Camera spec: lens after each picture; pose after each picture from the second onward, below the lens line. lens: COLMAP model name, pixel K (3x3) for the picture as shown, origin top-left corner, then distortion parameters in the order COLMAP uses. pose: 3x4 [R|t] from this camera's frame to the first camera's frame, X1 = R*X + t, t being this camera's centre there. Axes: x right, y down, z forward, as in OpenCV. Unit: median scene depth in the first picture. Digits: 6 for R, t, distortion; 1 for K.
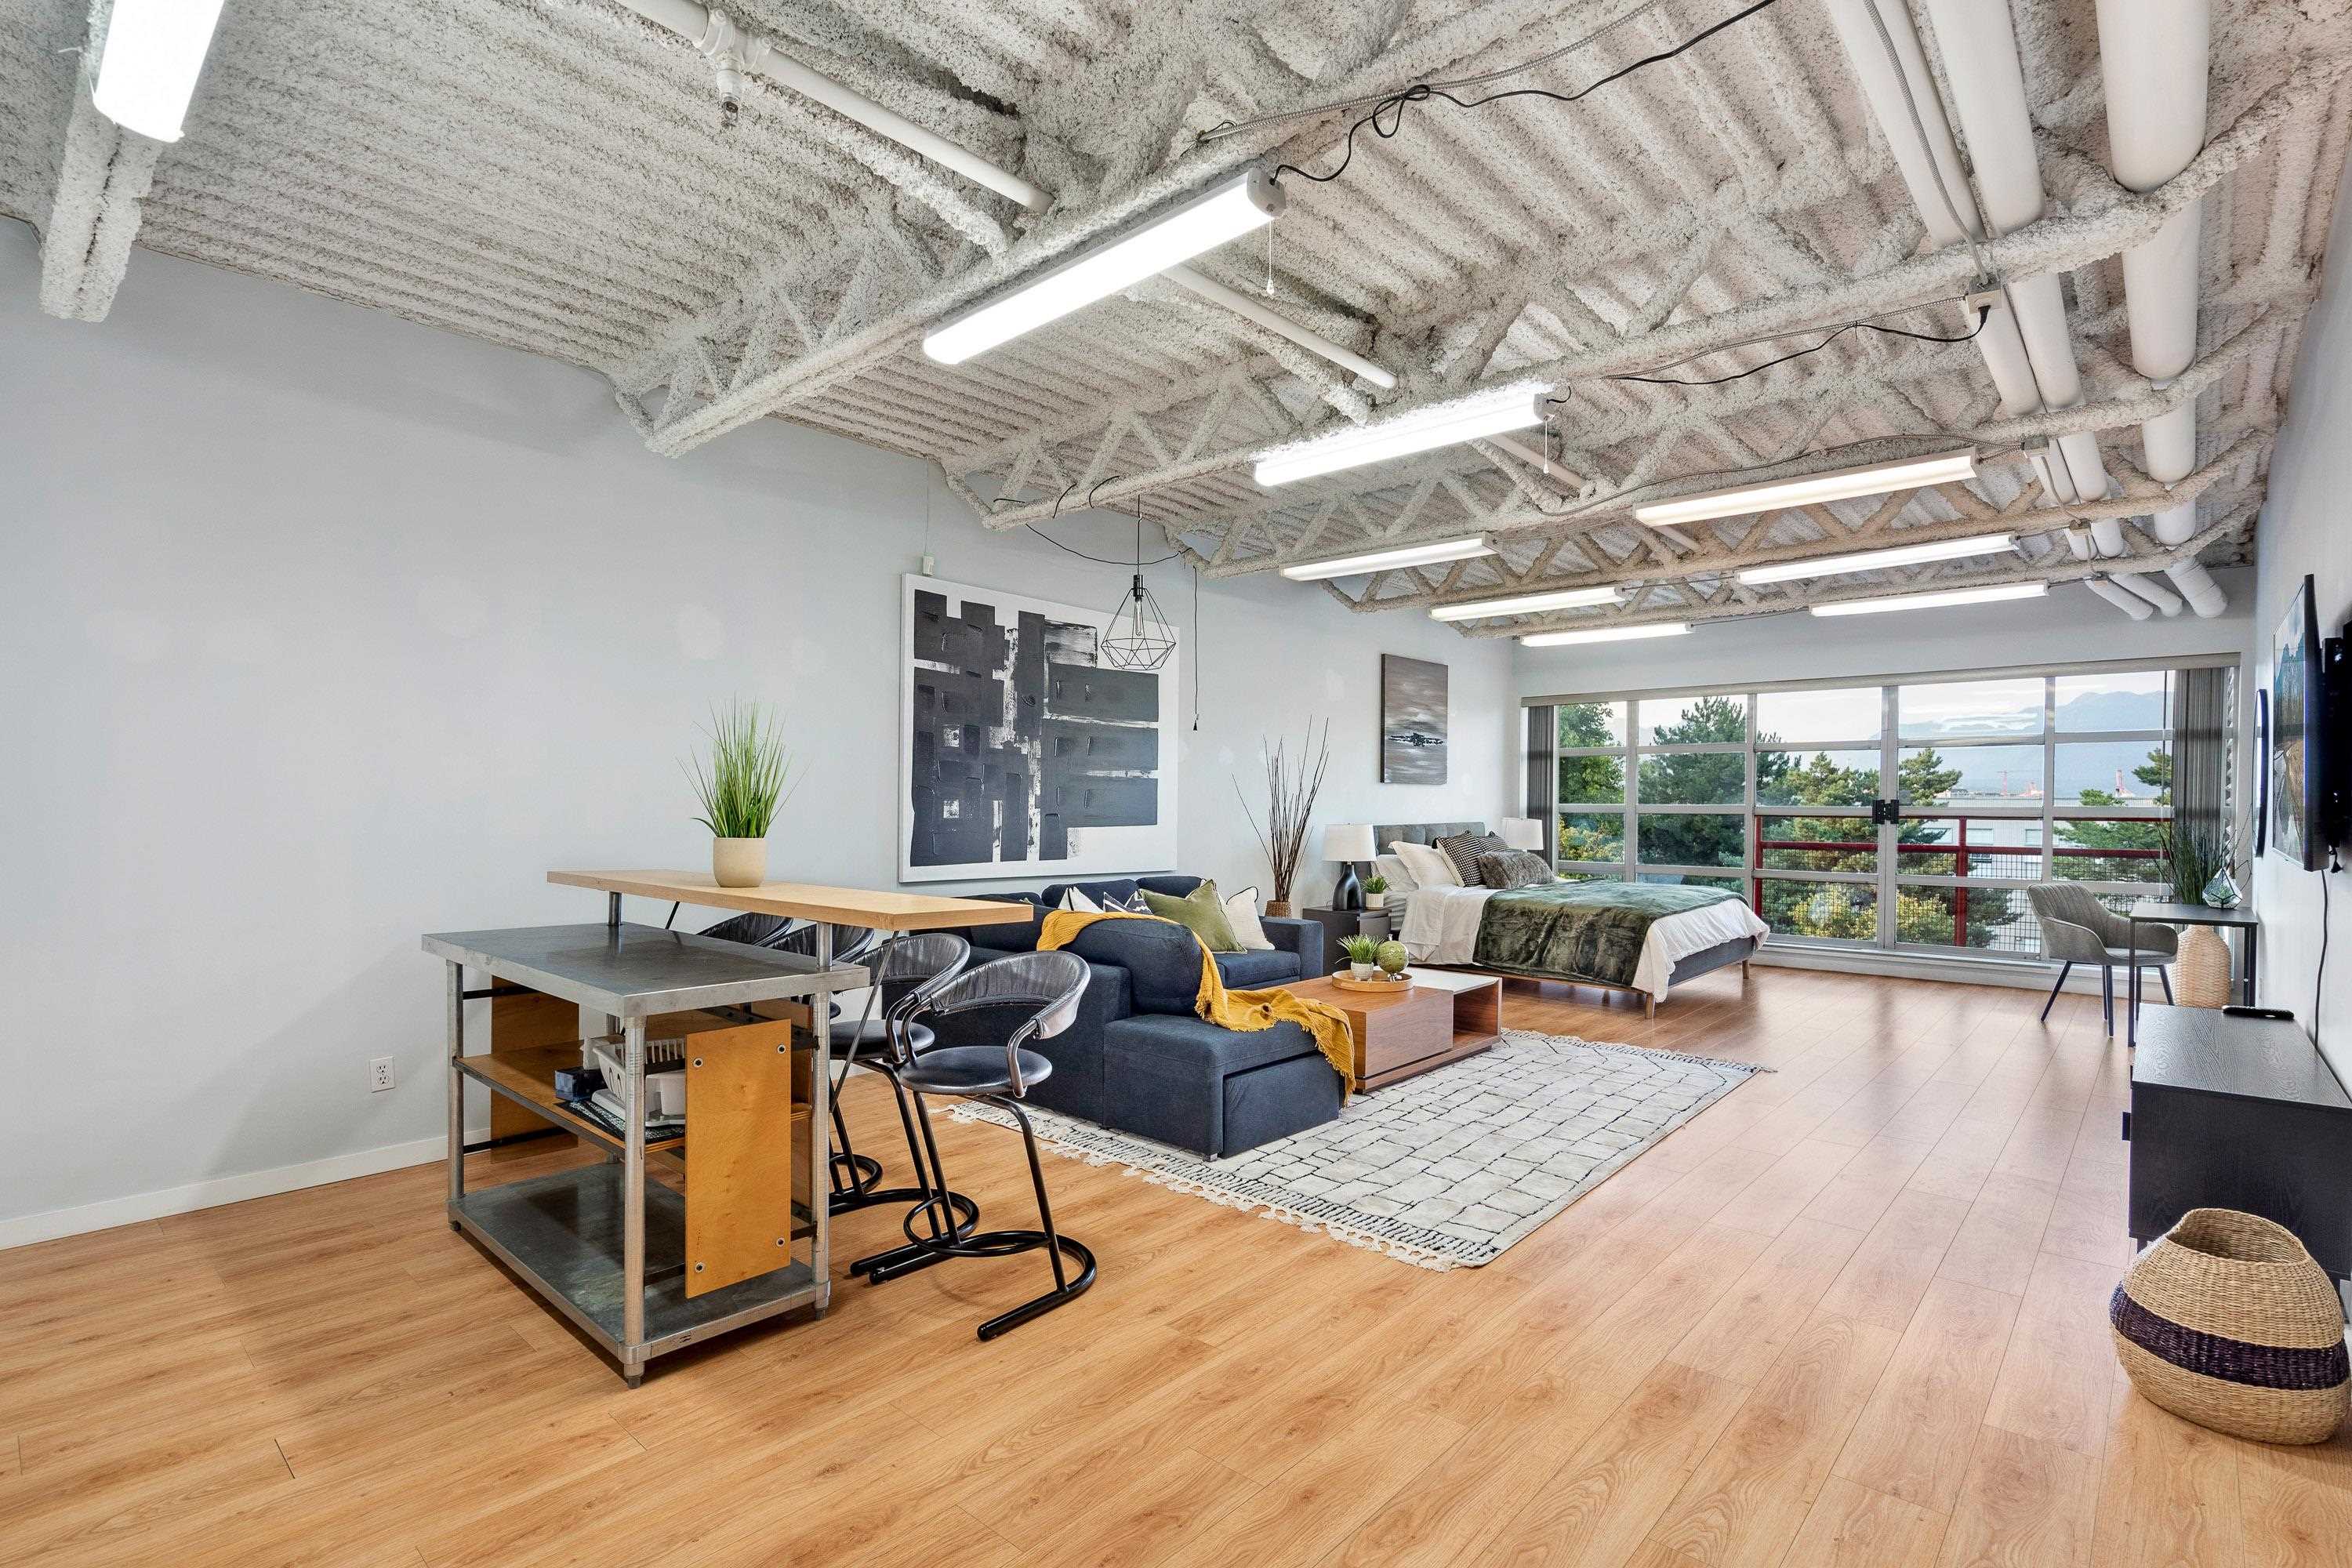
lens RADIAL K [[1111.9, 0, 1171.0], [0, 1111.9, 824.0], [0, 0, 1]] dist [0.001522, 0.000570]
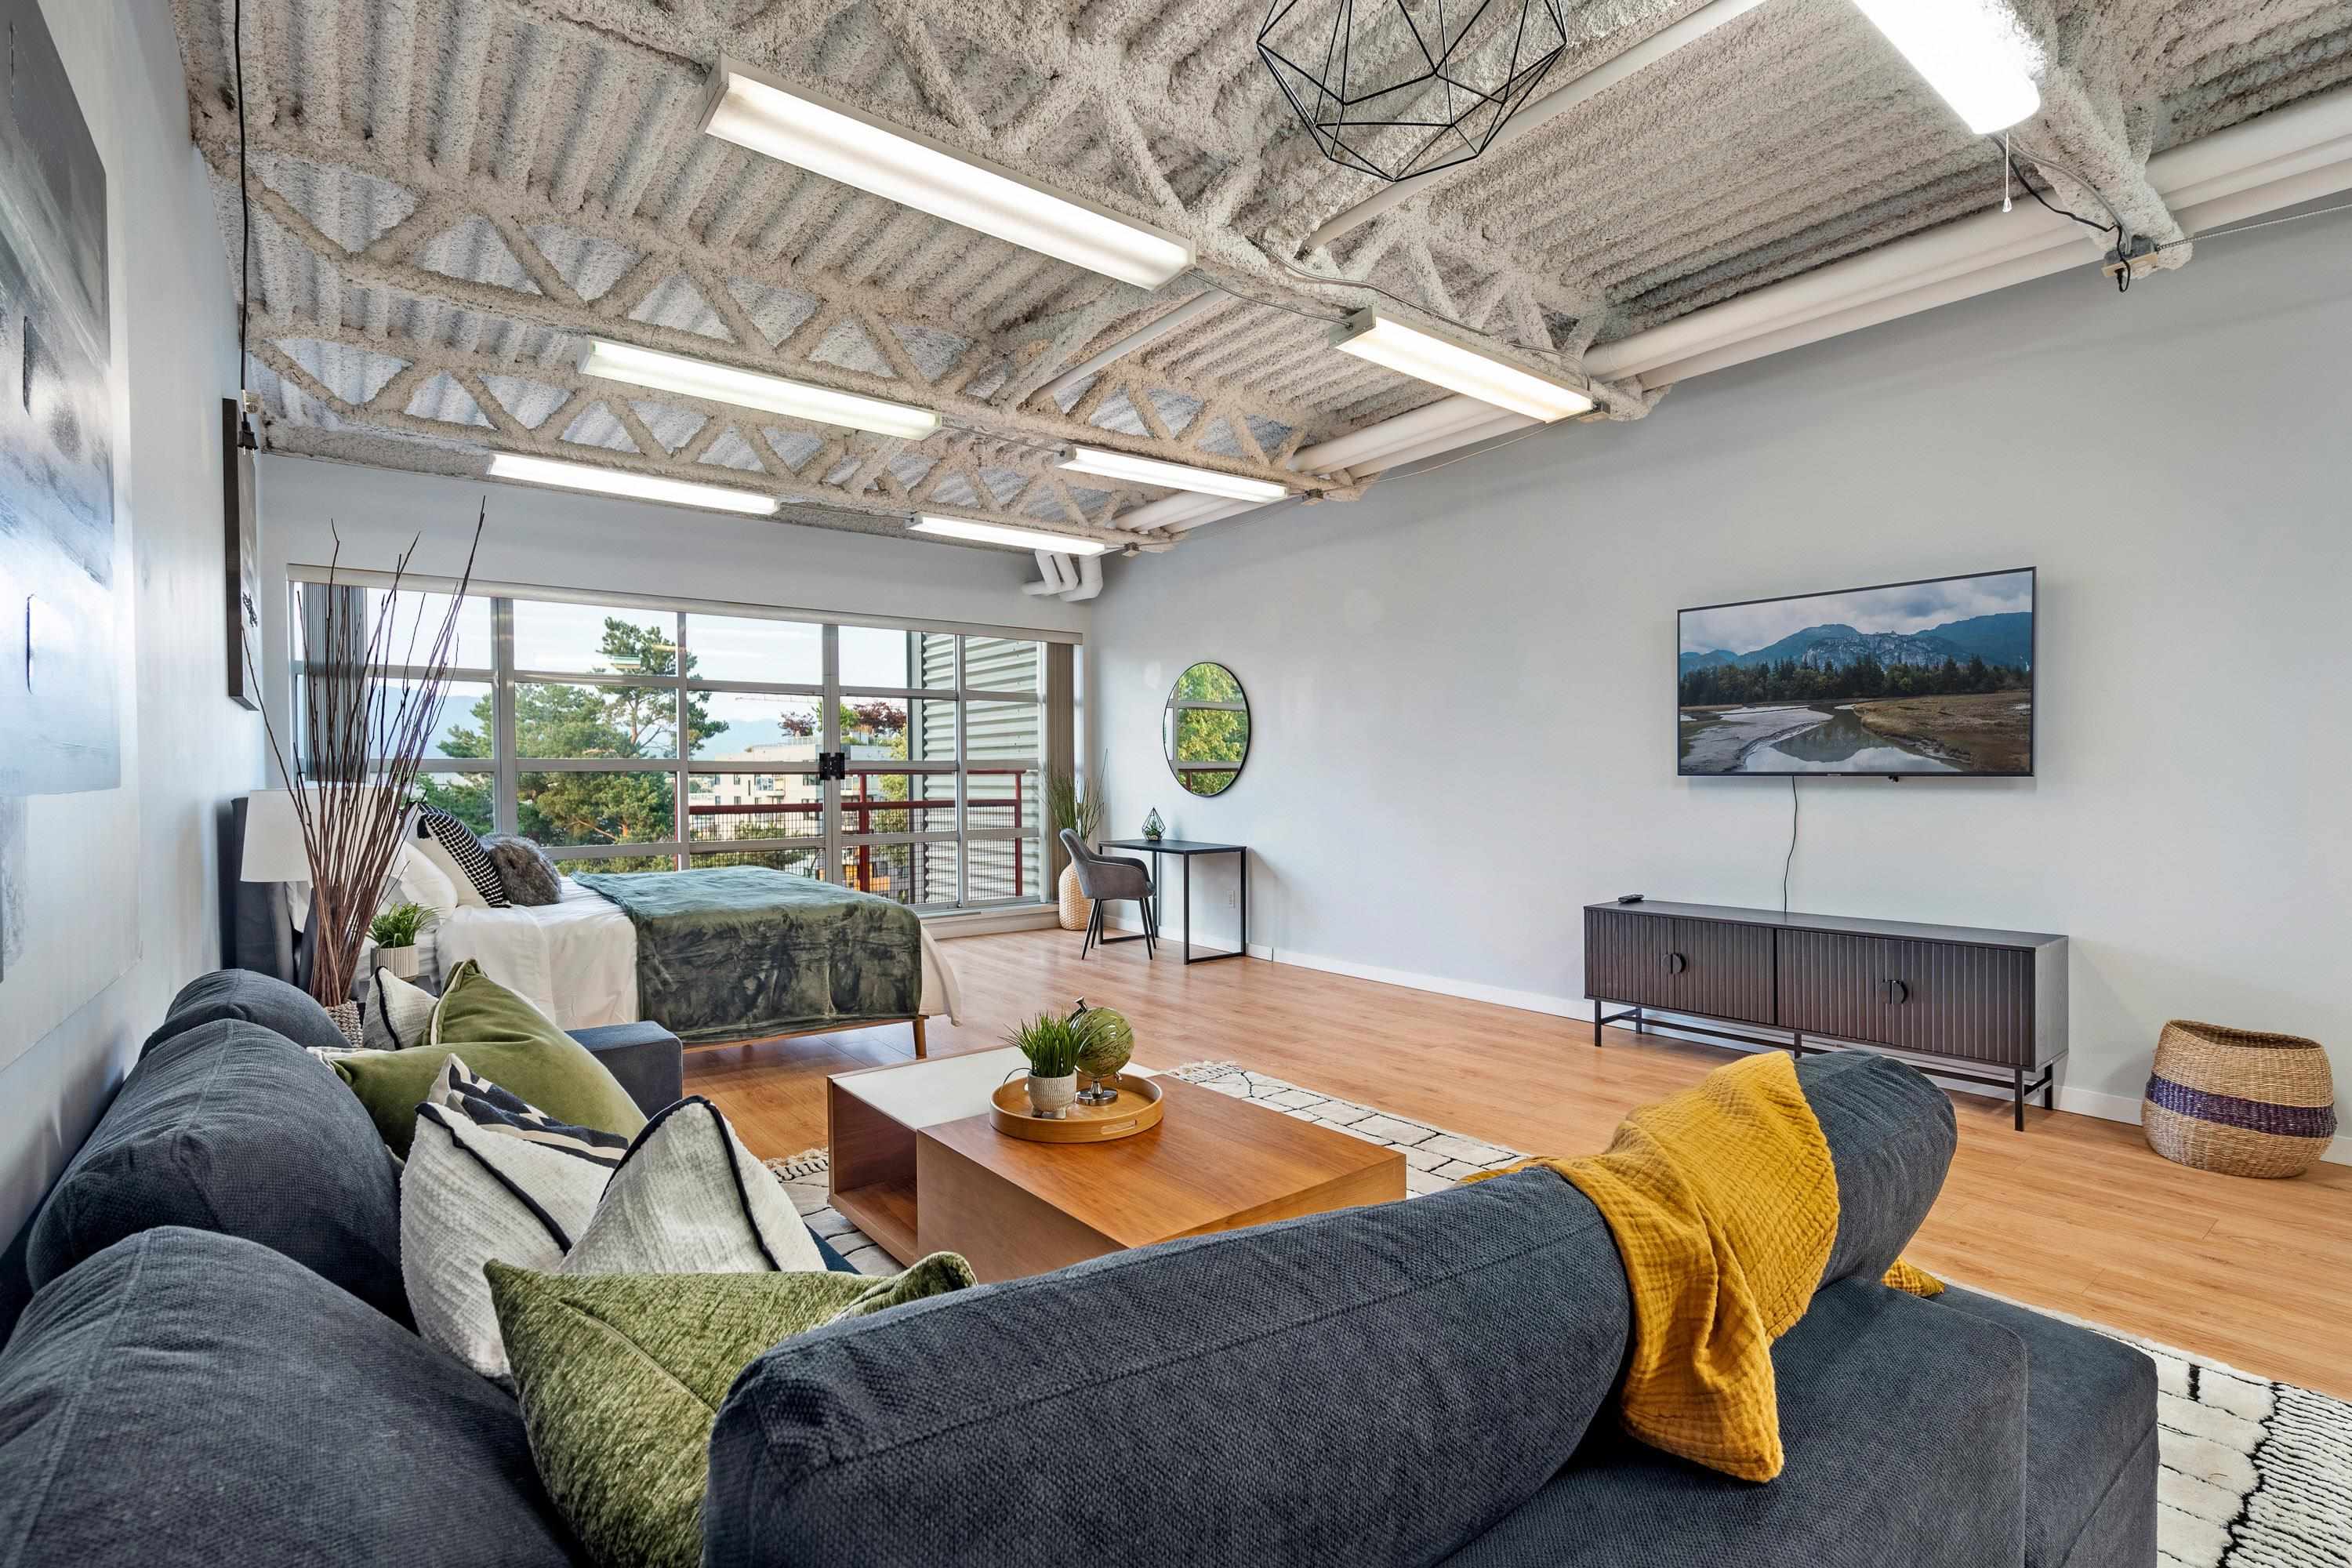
lens RADIAL K [[1082.5, 0, 1176.0], [0, 1082.5, 784.0], [0, 0, 1]] dist [-0.005144, 0.000754]
pose [[0.175996, -0.013512, 0.984298, -0.227439], [0.028670, 0.999552, 0.008595, 0.005569], [-0.983973, 0.026707, 0.176305, 0.801753]]
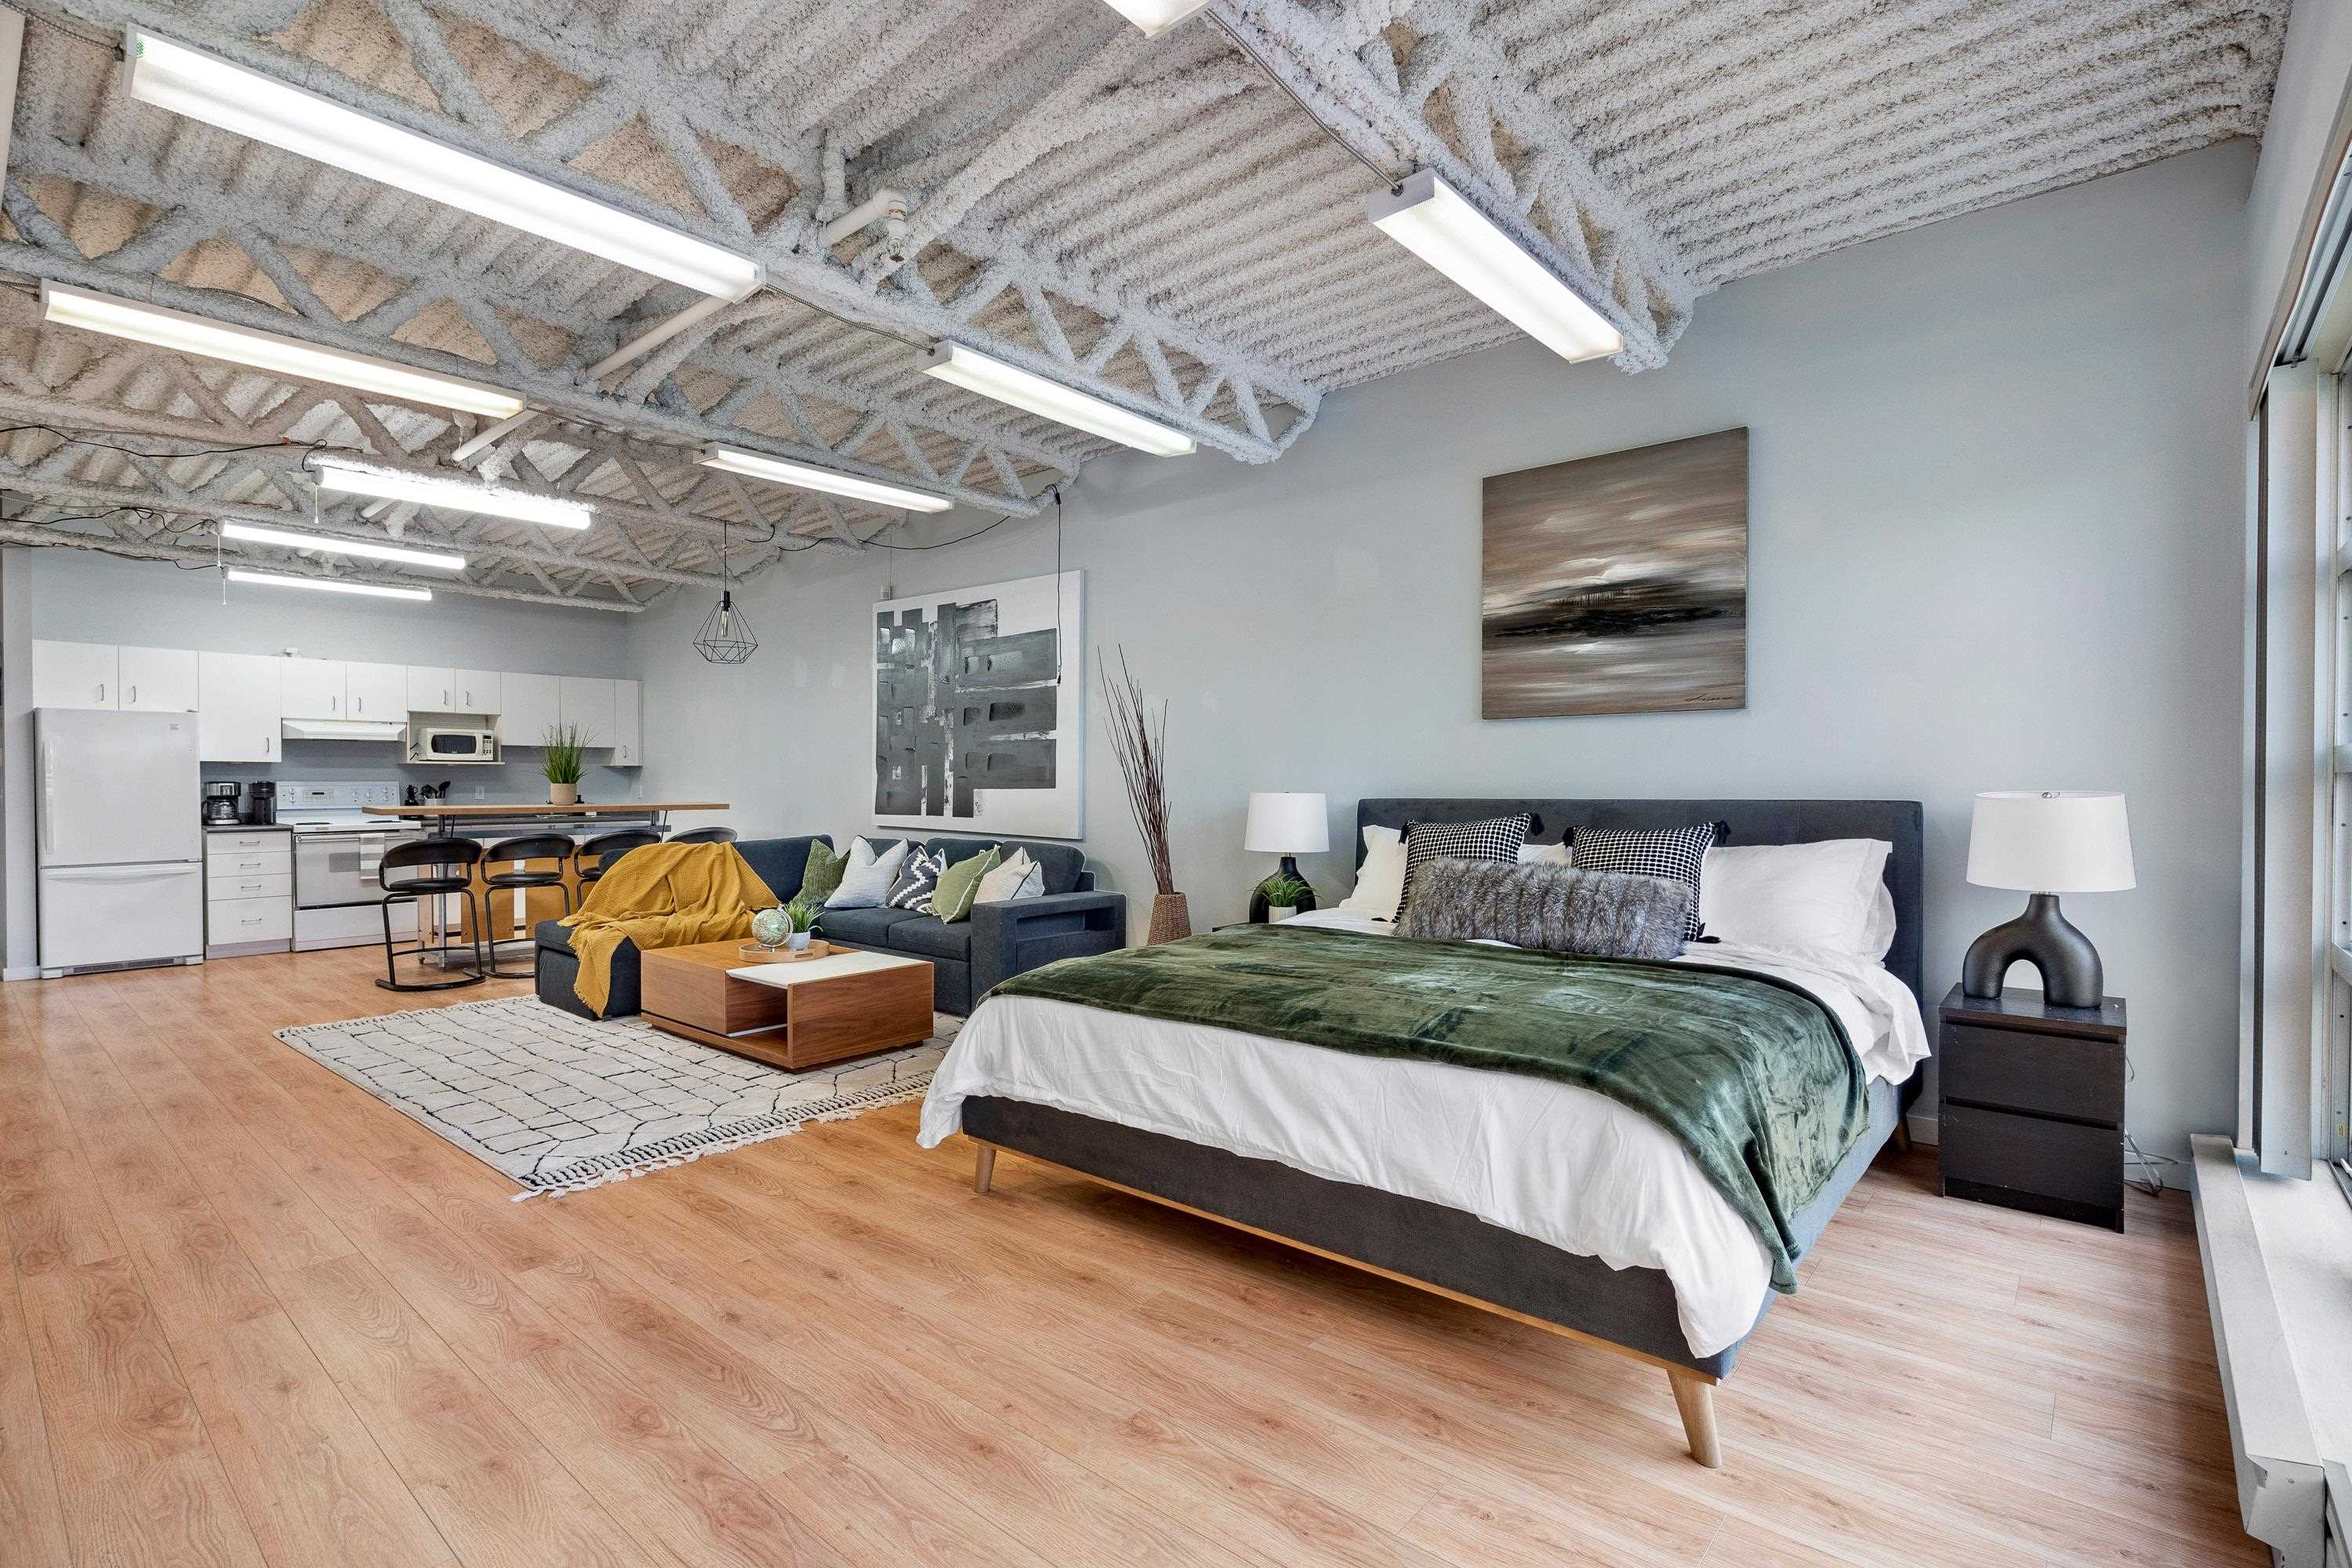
lens RADIAL K [[1092.3, 0, 1176.8], [0, 1092.3, 796.4], [0, 0, 1]] dist [-0.004250, 0.001496]
pose [[0.026602, 0.008570, -0.999609, 1.009668], [-0.019906, 0.999770, 0.008041, -0.002261], [0.999448, 0.019684, 0.026767, 1.191856]]
